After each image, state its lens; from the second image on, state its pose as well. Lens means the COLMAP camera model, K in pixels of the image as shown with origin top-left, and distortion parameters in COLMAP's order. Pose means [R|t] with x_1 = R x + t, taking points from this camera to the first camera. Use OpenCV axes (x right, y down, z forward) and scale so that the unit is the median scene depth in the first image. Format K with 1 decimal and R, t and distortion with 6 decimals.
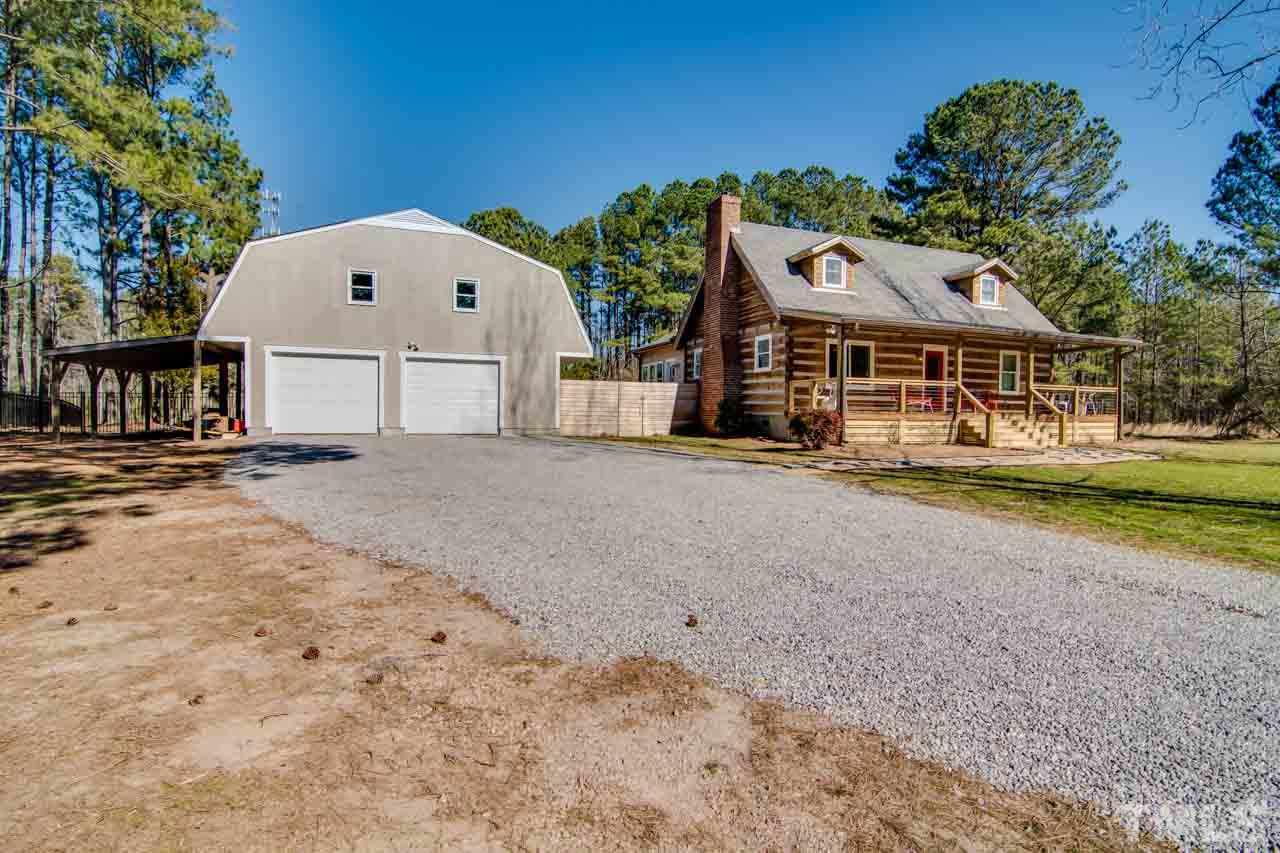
lens RADIAL K [[634.3, 0, 640.0], [0, 634.3, 426.5], [0, 0, 1]] dist [0.001626, -0.014444]
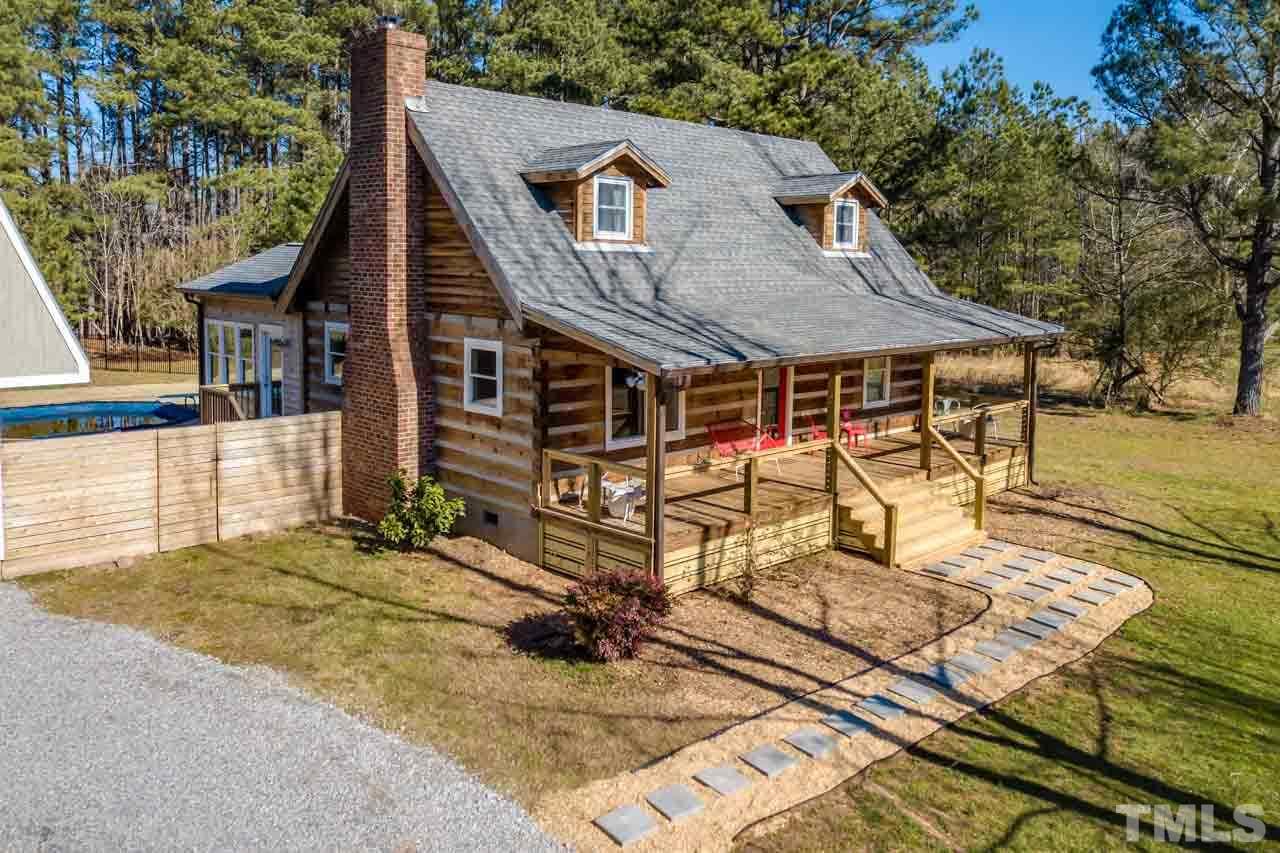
lens RADIAL K [[1027.6, 0, 638.9], [0, 1027.6, 362.0], [0, 0, 1]] dist [-0.001912, -0.007966]
pose [[0.916170, -0.035443, 0.399220, -0.012540], [0.004316, 0.996897, 0.078599, -0.198949], [-0.400767, -0.070287, 0.913480, 0.238901]]
